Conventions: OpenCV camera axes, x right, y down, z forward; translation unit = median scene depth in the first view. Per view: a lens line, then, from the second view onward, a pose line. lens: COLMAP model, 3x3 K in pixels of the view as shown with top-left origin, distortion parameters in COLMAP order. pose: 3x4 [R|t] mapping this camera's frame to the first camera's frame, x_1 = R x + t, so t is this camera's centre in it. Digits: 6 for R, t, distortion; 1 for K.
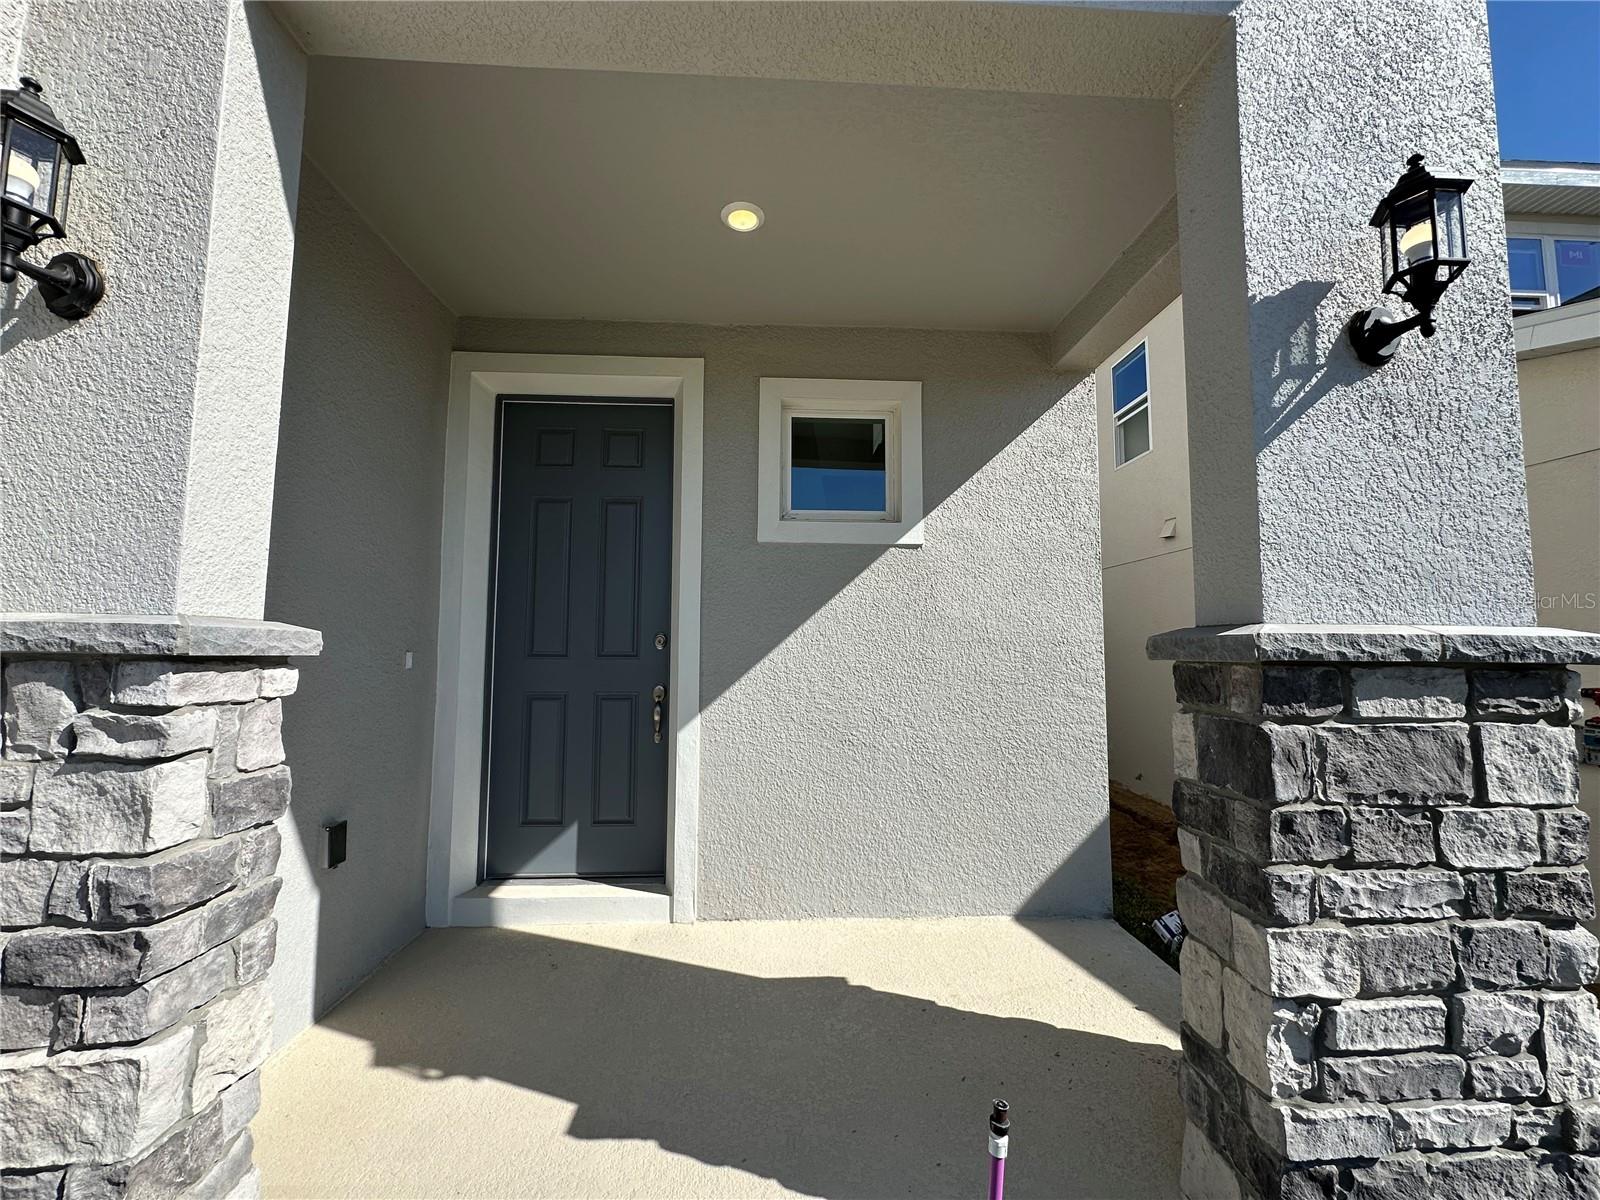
lens RADIAL K [[638.8, 0, 800.4], [0, 638.8, 596.9], [0, 0, 1]] dist [-0.003508, 0.000325]
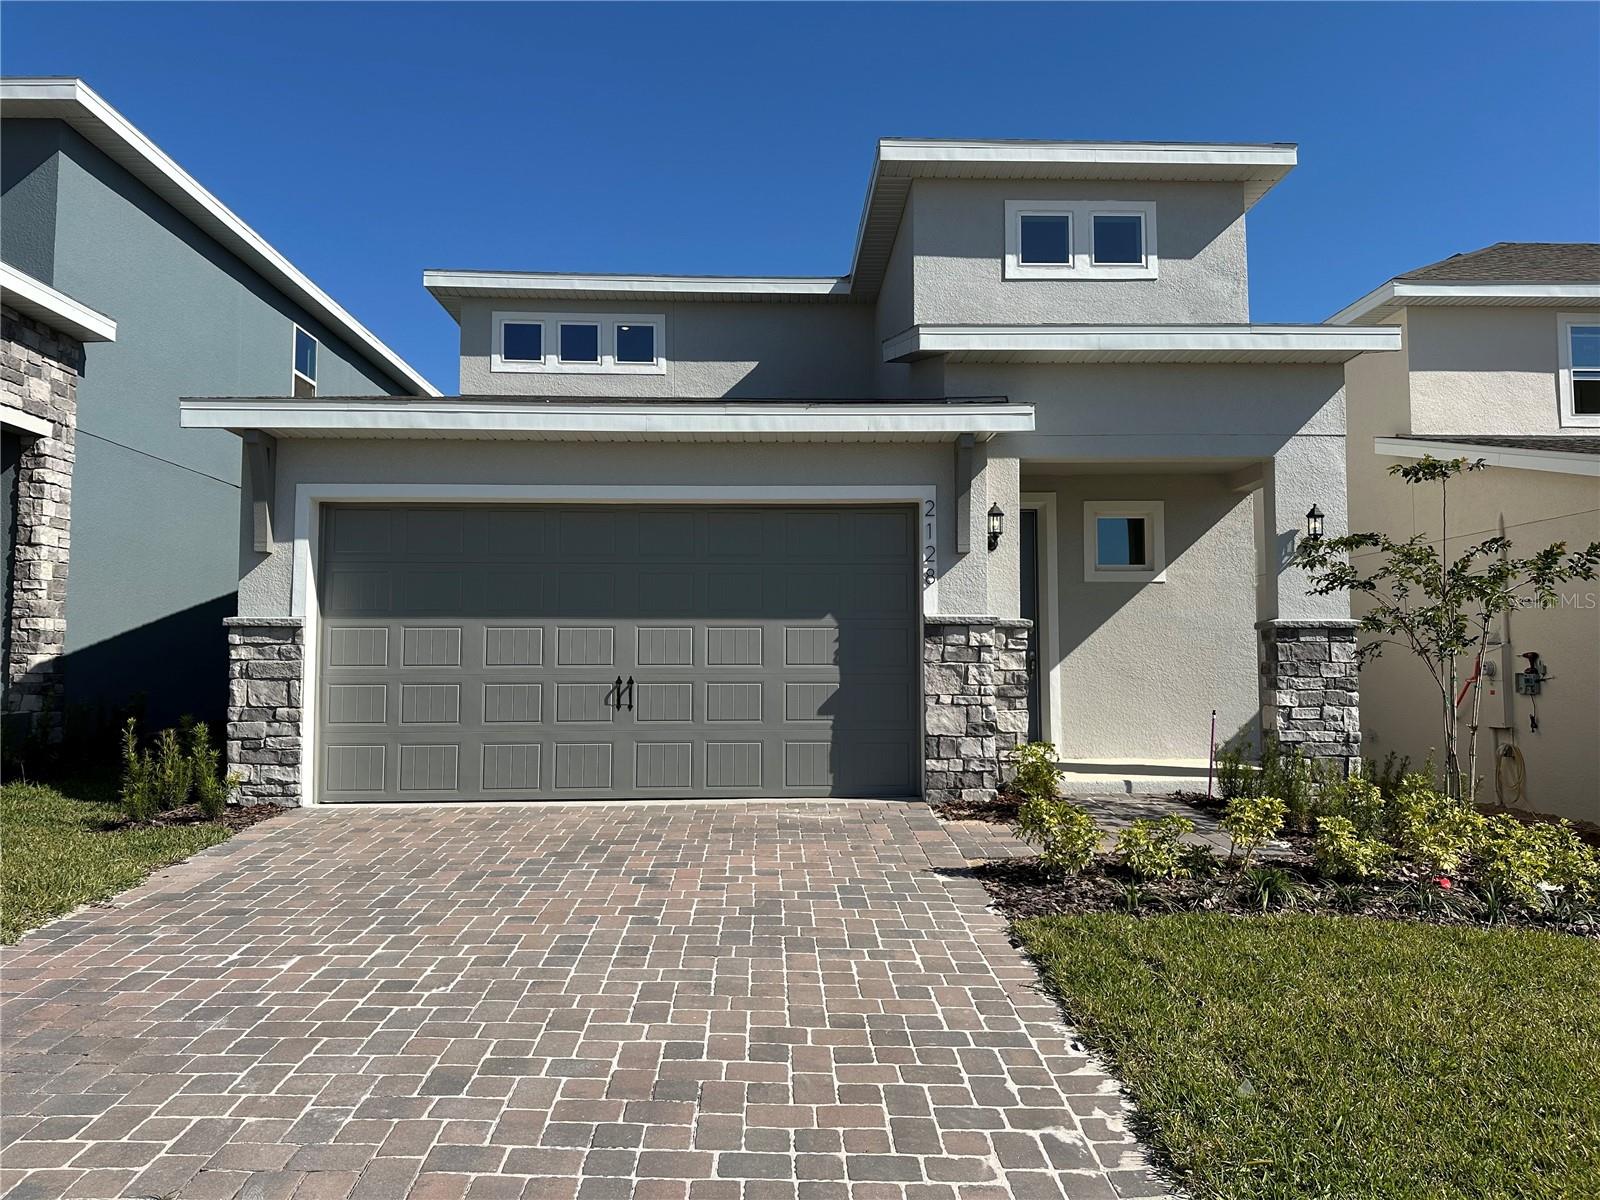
lens RADIAL K [[1116.2, 0, 800.0], [0, 1116.2, 600.0], [0, 0, 1]] dist [0.081614, -0.102294]
pose [[0.999980, -0.004780, -0.004184, -2.389104], [0.004849, 0.999848, 0.016720, -0.221567], [0.004103, -0.016740, 0.999851, -6.474561]]
